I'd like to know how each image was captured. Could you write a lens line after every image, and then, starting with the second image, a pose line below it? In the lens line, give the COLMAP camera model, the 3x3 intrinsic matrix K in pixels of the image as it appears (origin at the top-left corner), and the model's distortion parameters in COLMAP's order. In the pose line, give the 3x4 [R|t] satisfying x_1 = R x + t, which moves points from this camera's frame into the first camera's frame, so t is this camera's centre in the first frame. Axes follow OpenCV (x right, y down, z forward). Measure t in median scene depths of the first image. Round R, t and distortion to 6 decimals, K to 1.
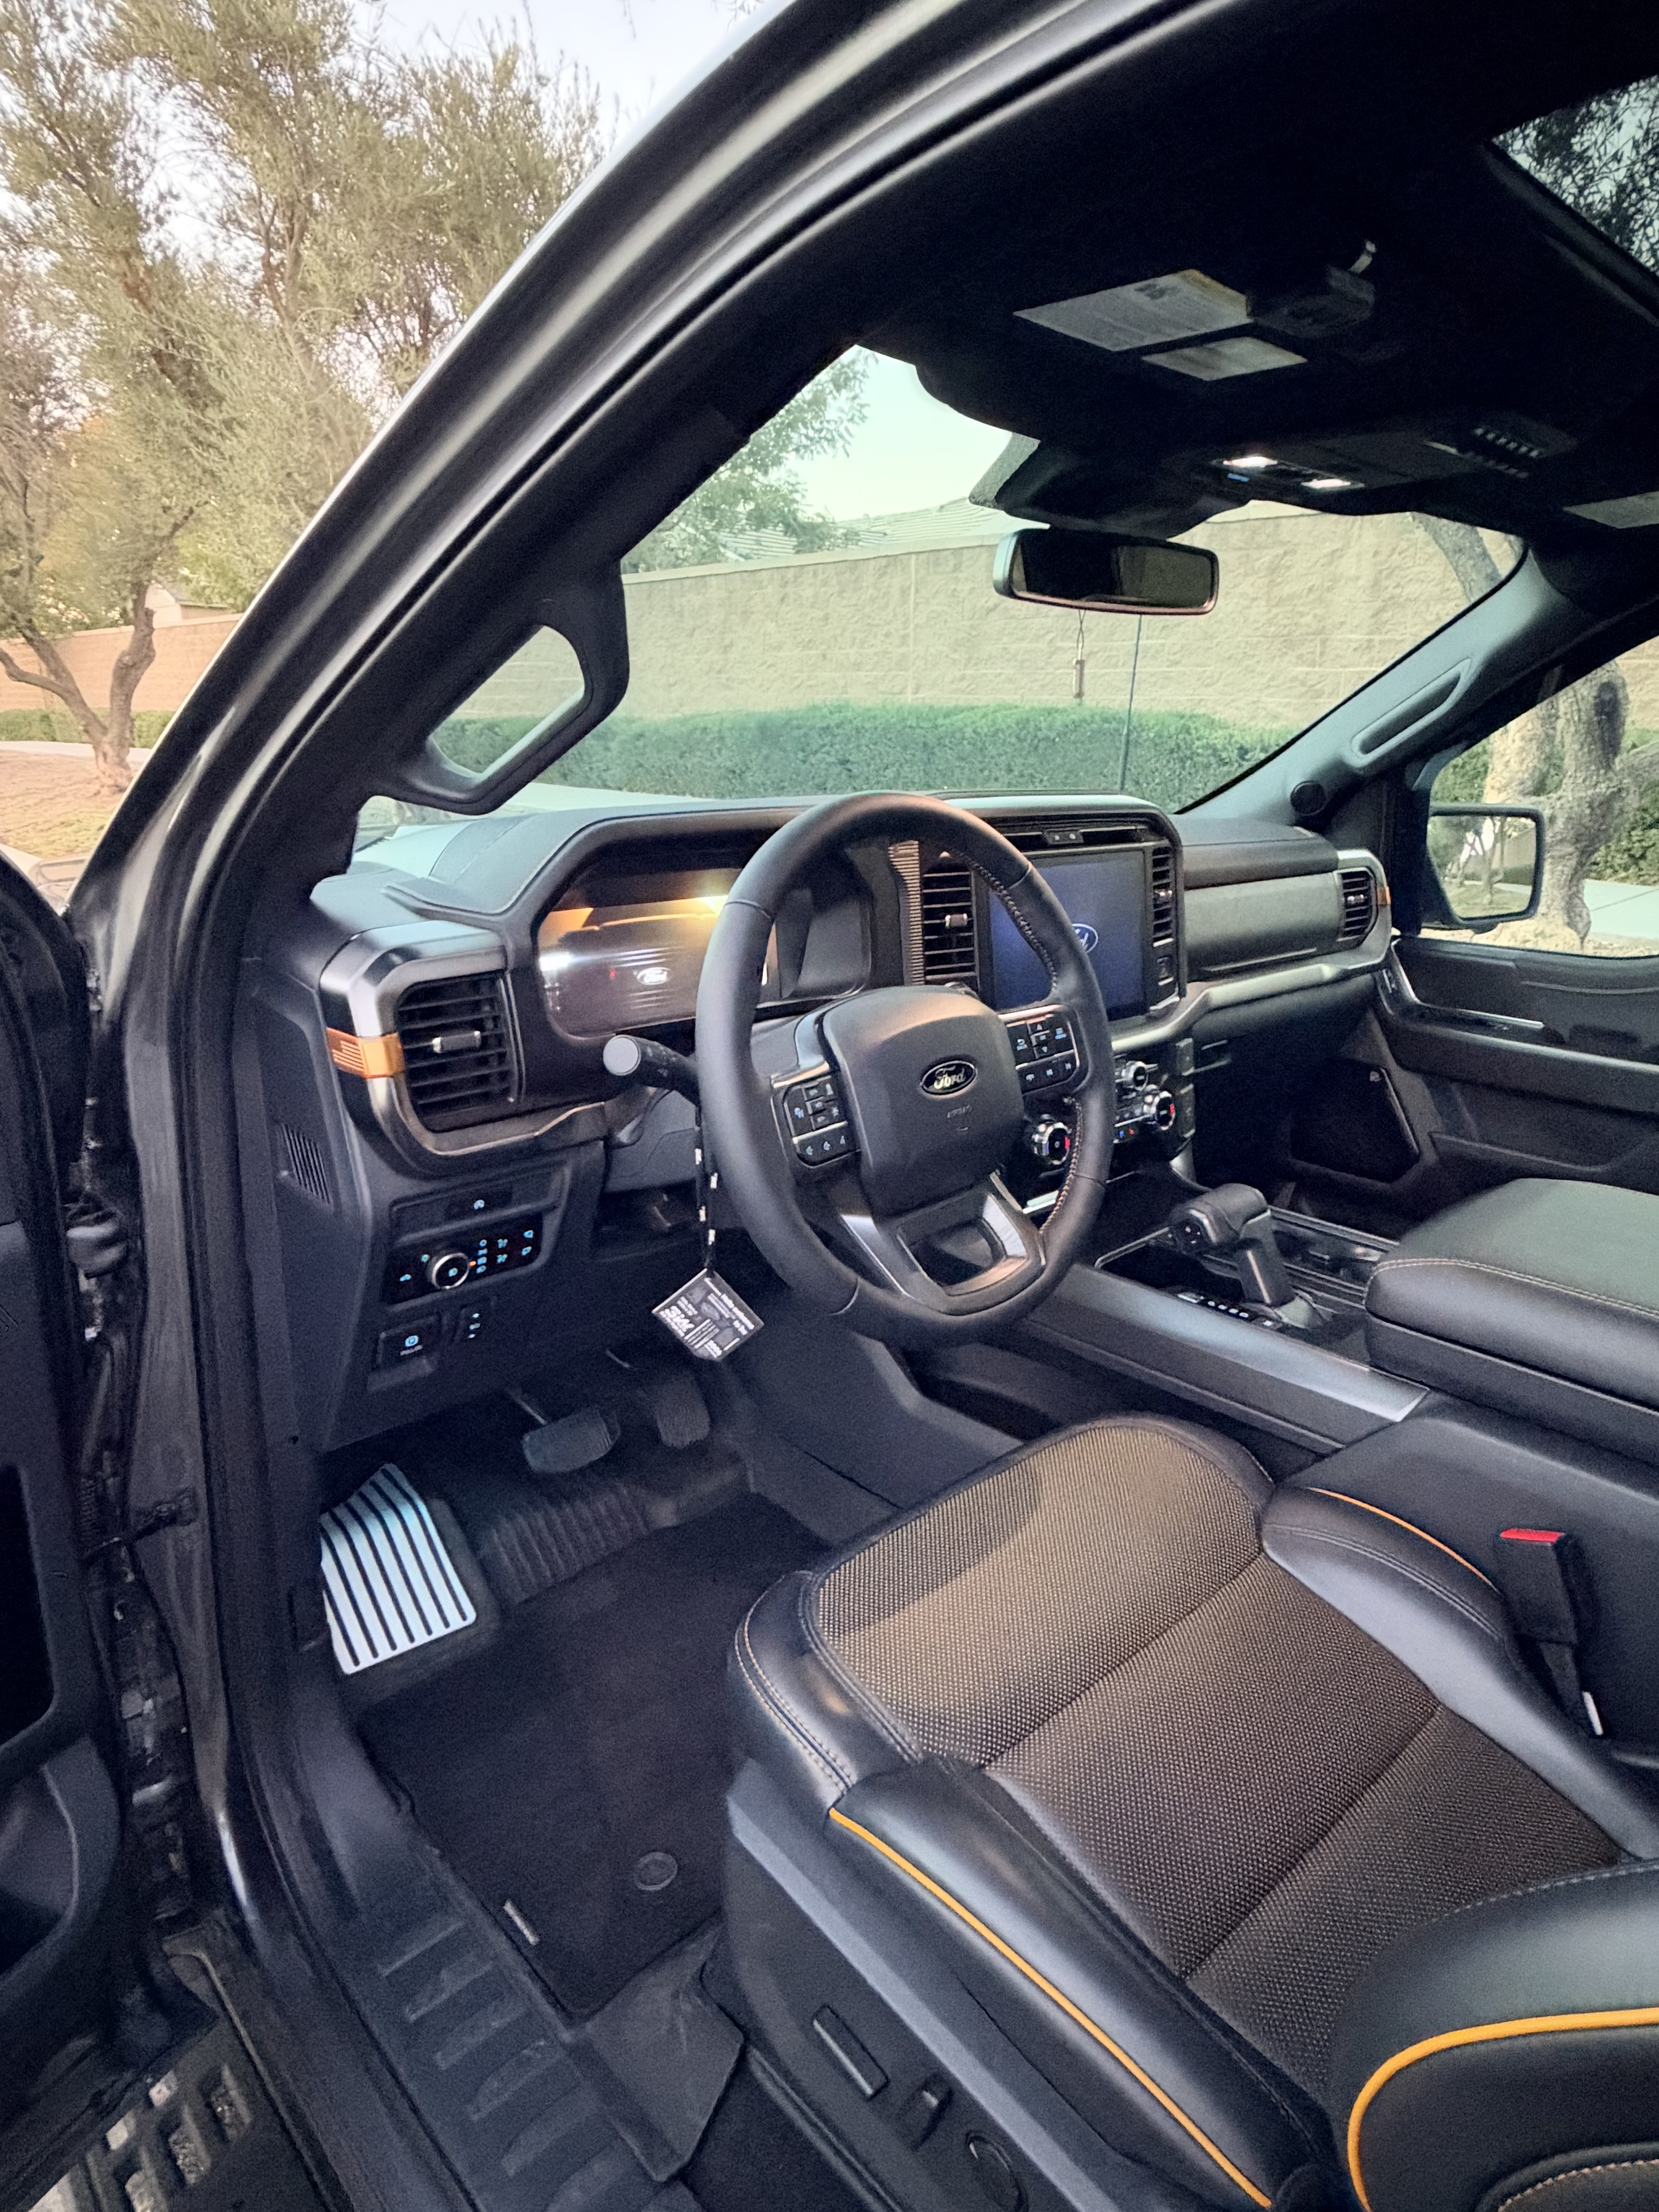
lens RADIAL K [[1281.3, 0, 841.3], [0, 1281.3, 1093.3], [0, 0, 1]] dist [0.012386, 0.002164]
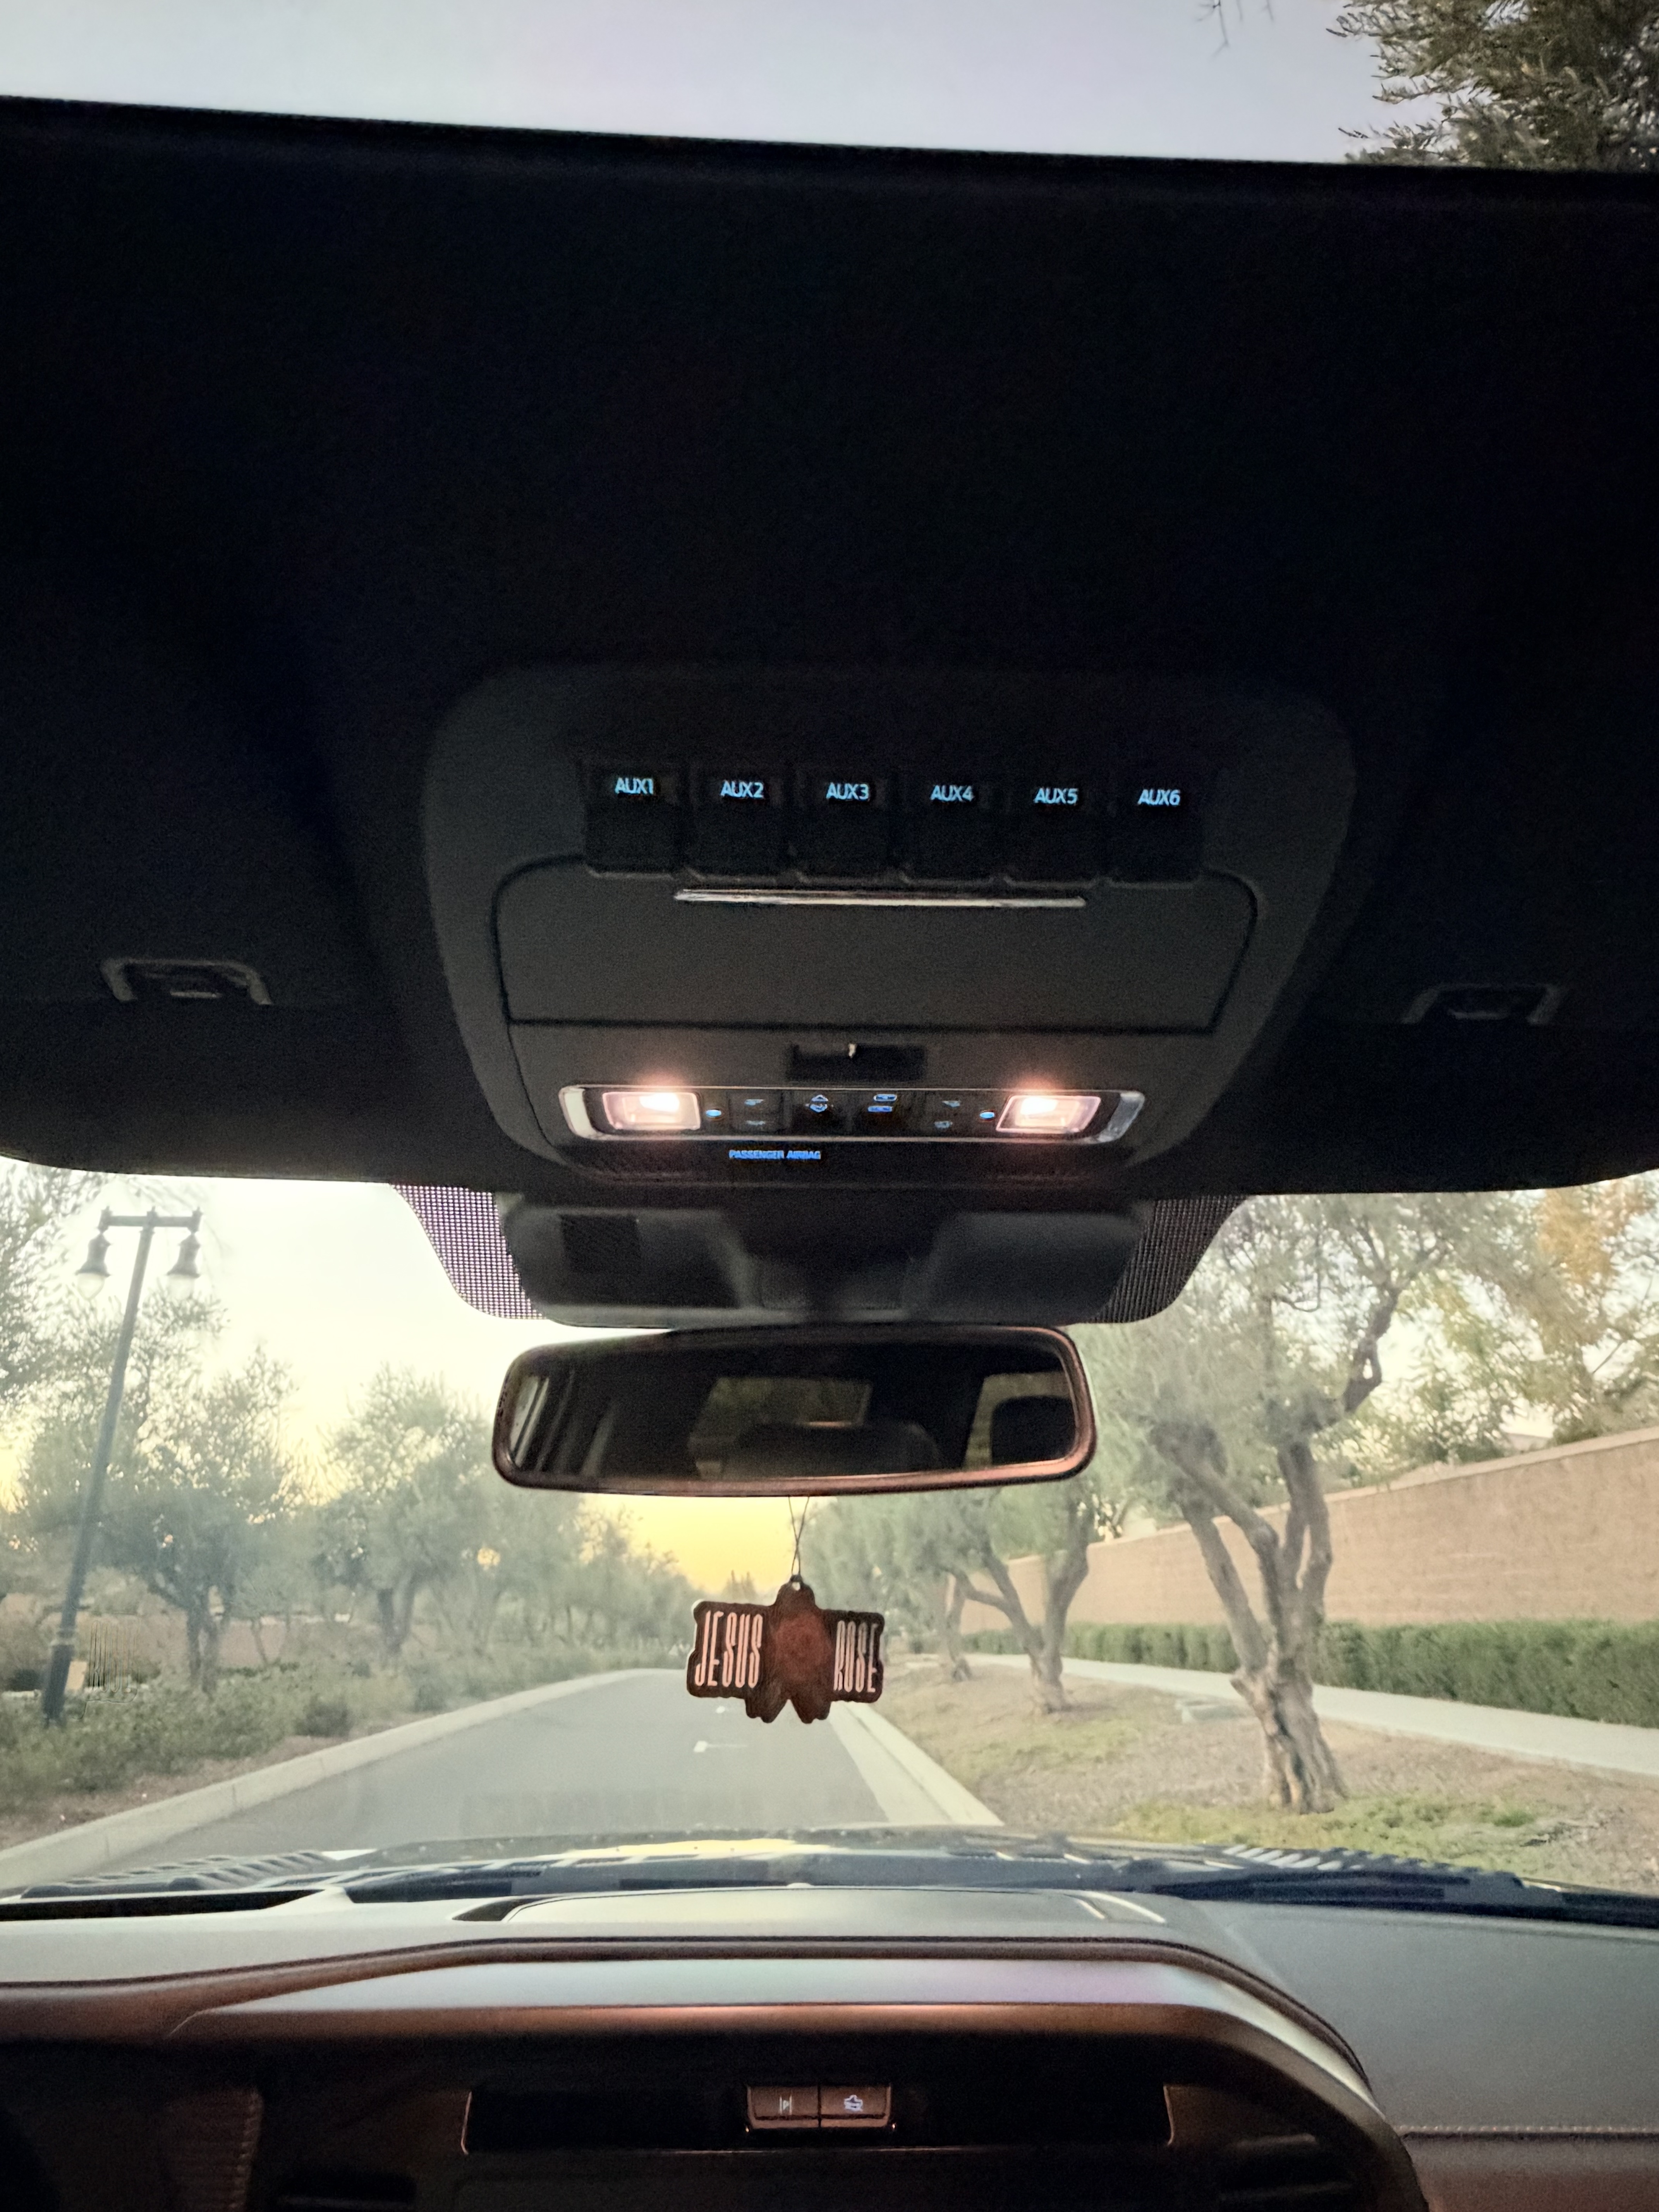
lens RADIAL K [[1299.3, 0, 829.0], [0, 1299.3, 1054.1], [0, 0, 1]] dist [-0.001566, 0.000098]
pose [[0.758338, -0.279971, -0.588677, 0.079904], [-0.162405, 0.793448, -0.586571, -0.037017], [0.631307, 0.540423, 0.556232, 0.106083]]
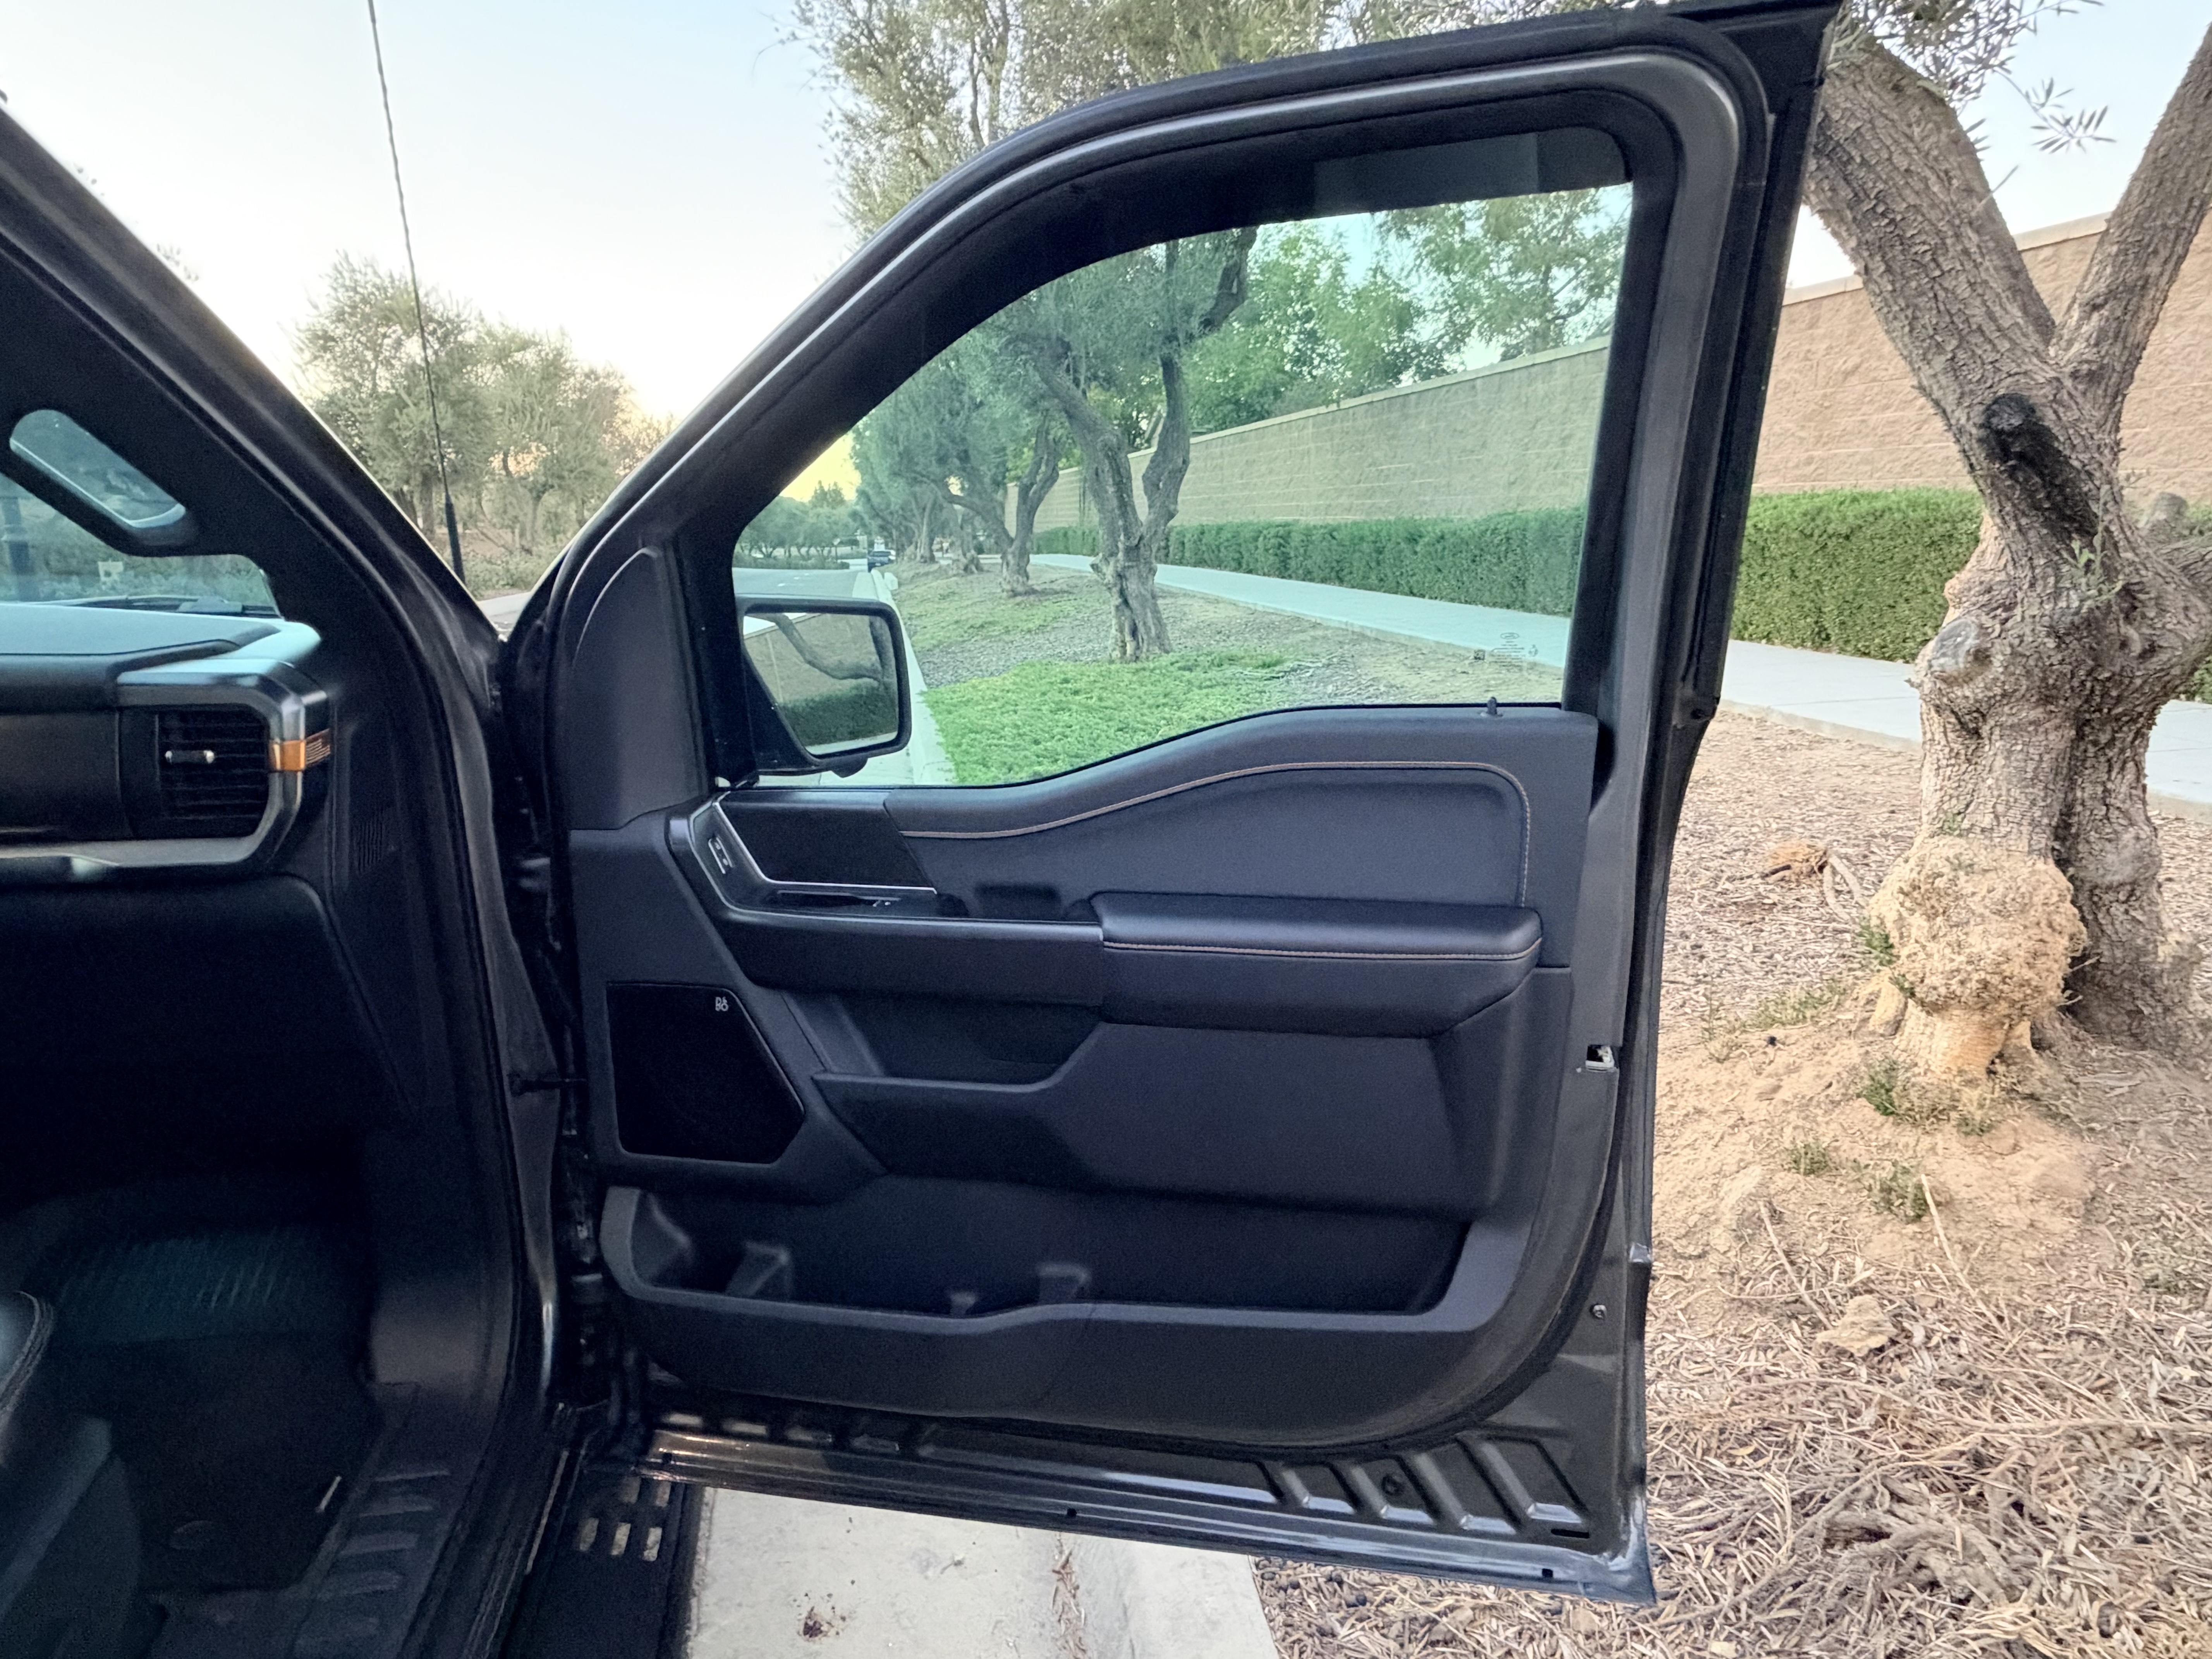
lens RADIAL K [[1299.3, 0, 1093.3], [0, 1299.3, 833.3], [0, 0, 1]] dist [-0.001566, 0.000098]
pose [[0.836148, 0.107765, -0.537813, 0.247288], [-0.136258, 0.990583, -0.013354, -0.038147], [0.531310, 0.084447, 0.842958, 0.164001]]
